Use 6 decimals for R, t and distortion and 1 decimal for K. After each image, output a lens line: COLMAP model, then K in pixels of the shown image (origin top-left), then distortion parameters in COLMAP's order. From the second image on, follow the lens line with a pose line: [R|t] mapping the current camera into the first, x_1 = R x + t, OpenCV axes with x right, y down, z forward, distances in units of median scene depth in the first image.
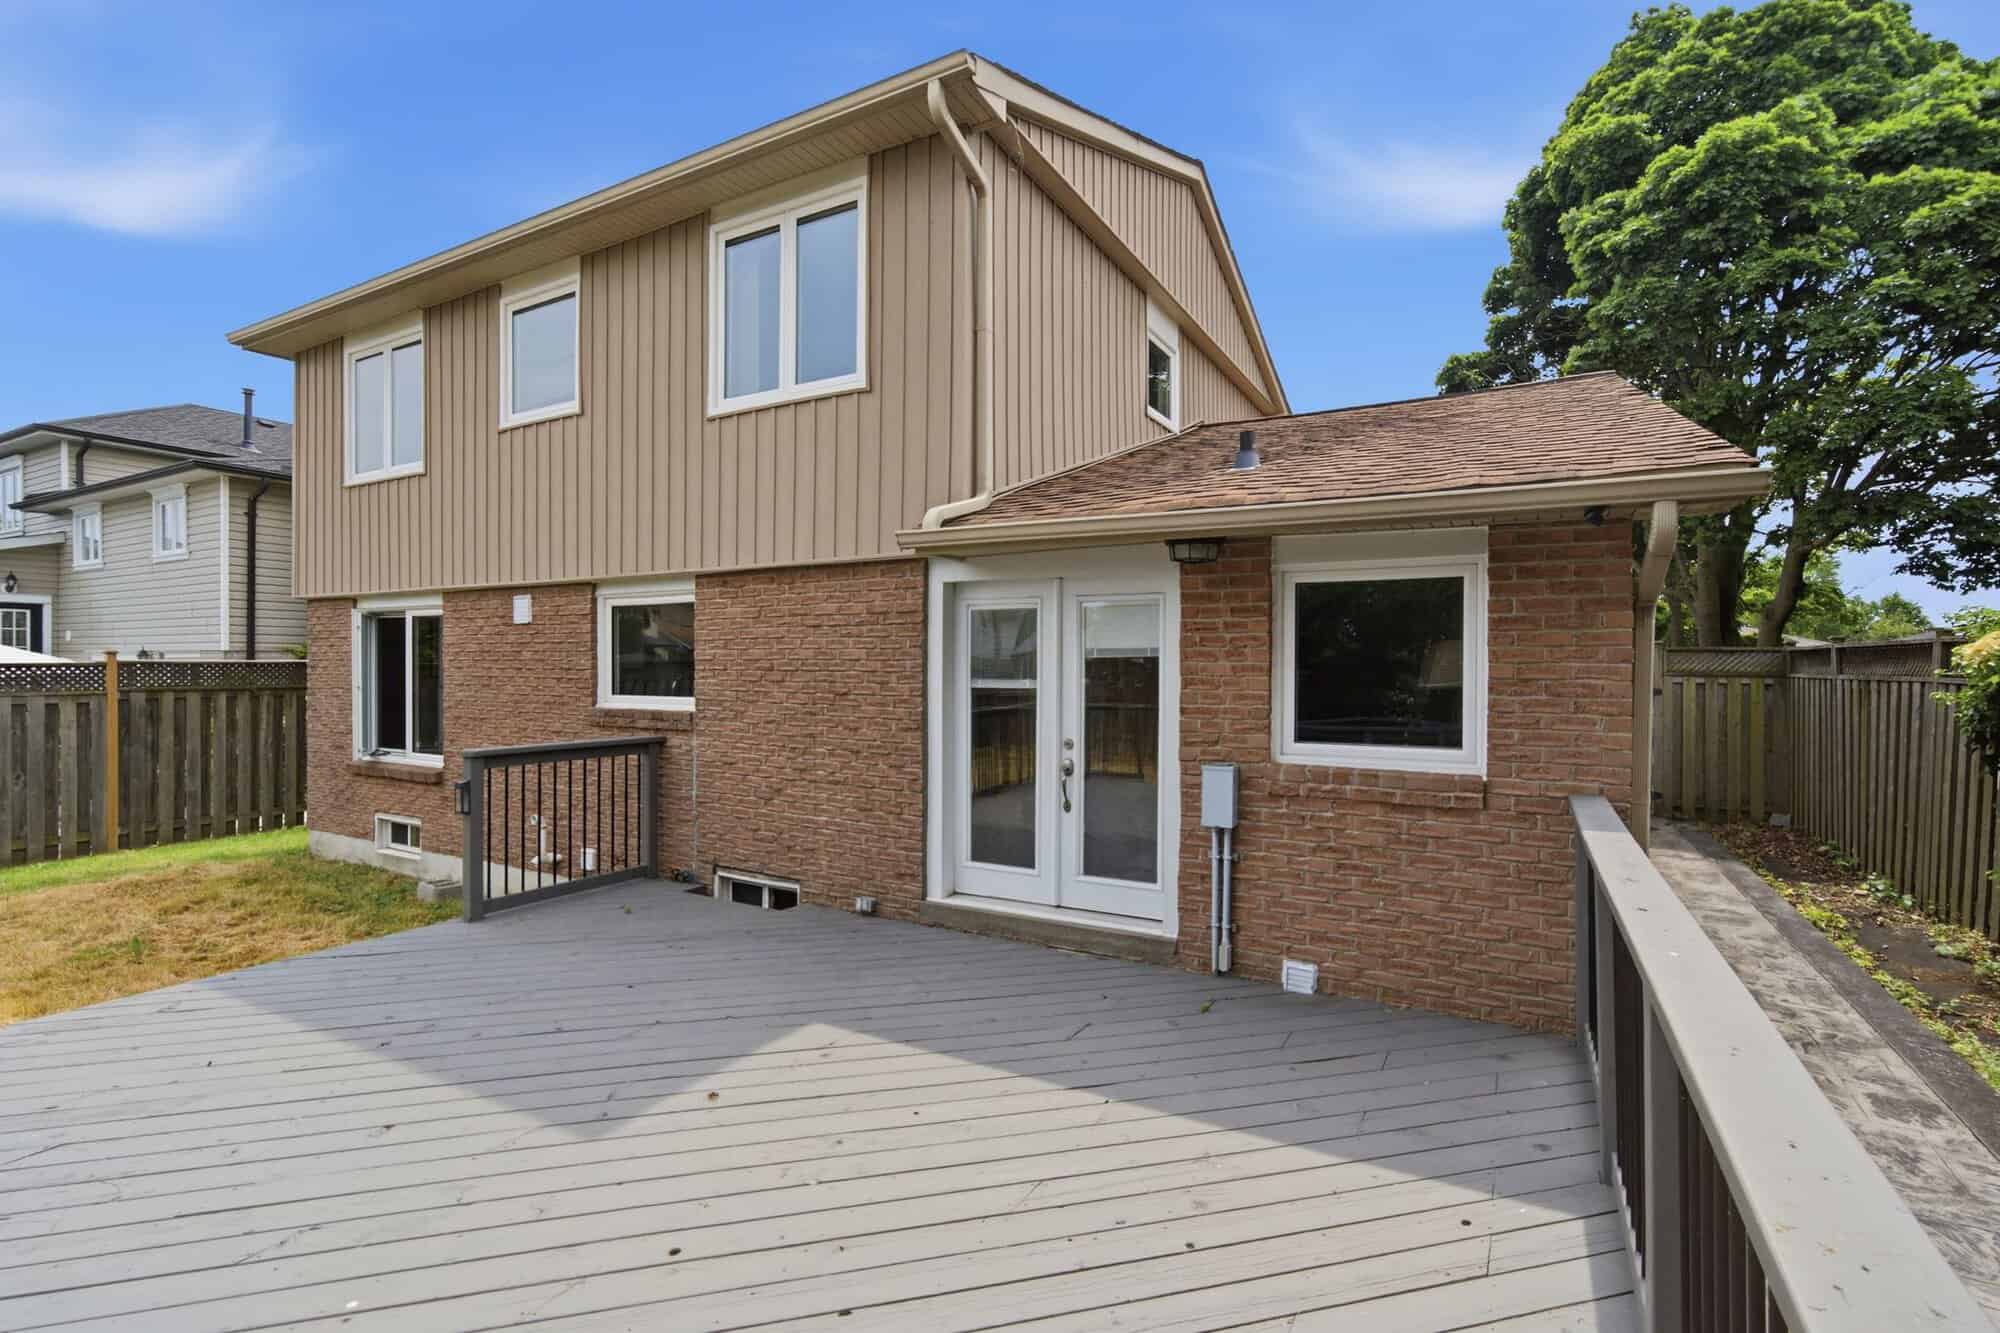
lens RADIAL K [[914.1, 0, 1000.0], [0, 914.1, 666.5], [0, 0, 1]] dist [-0.001328, -0.000019]
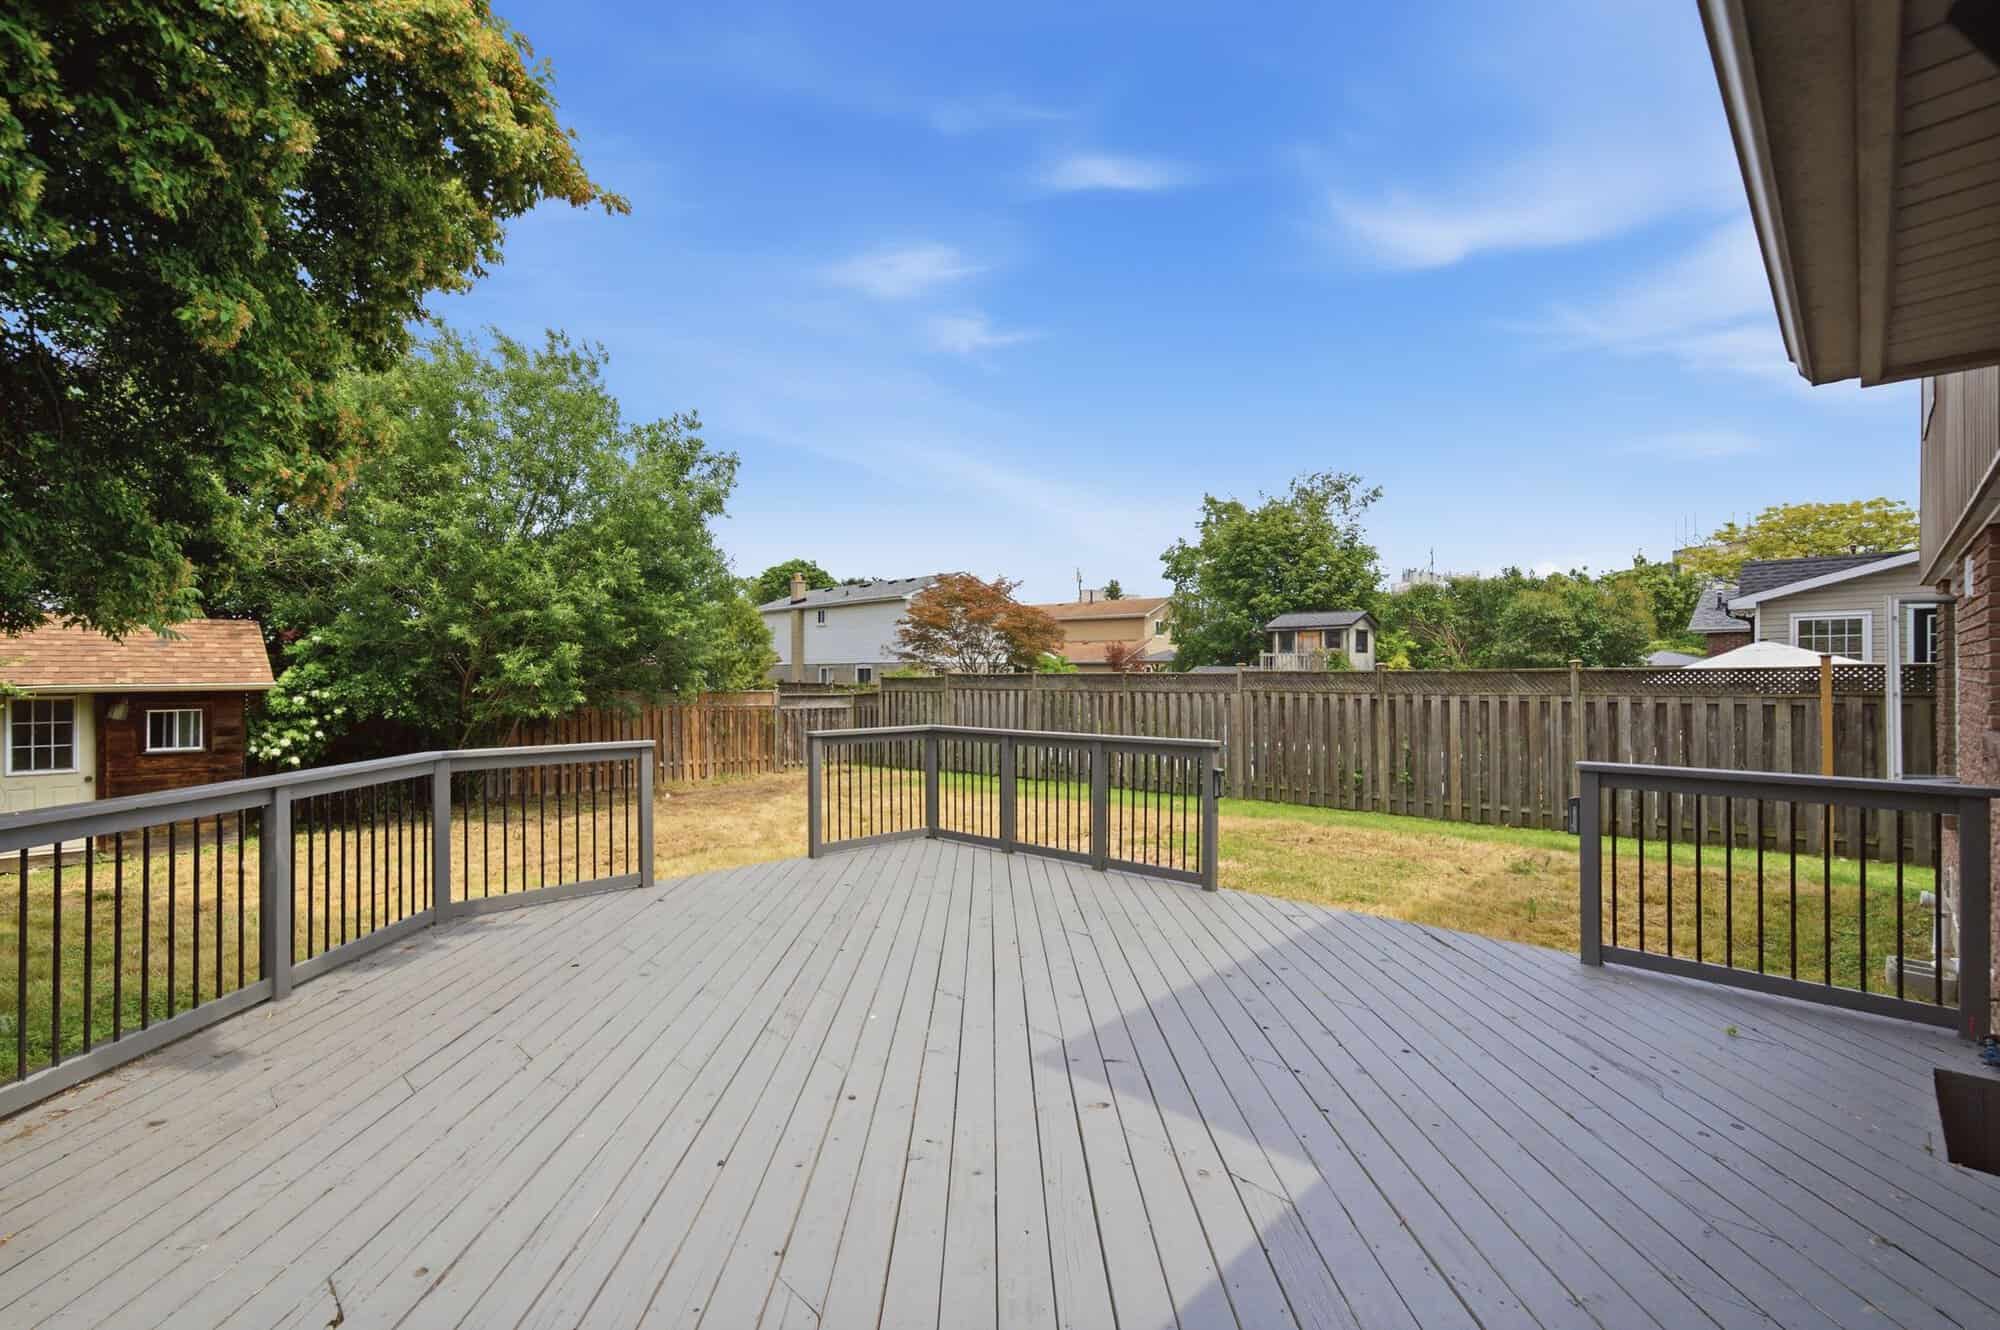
lens RADIAL K [[914.1, 0, 1000.0], [0, 914.1, 665.0], [0, 0, 1]] dist [-0.001328, -0.000019]
pose [[-0.247373, -0.006424, -0.968899, 0.309808], [-0.004594, 0.999975, -0.005457, 0.005713], [0.968909, 0.003101, -0.247396, 0.540772]]
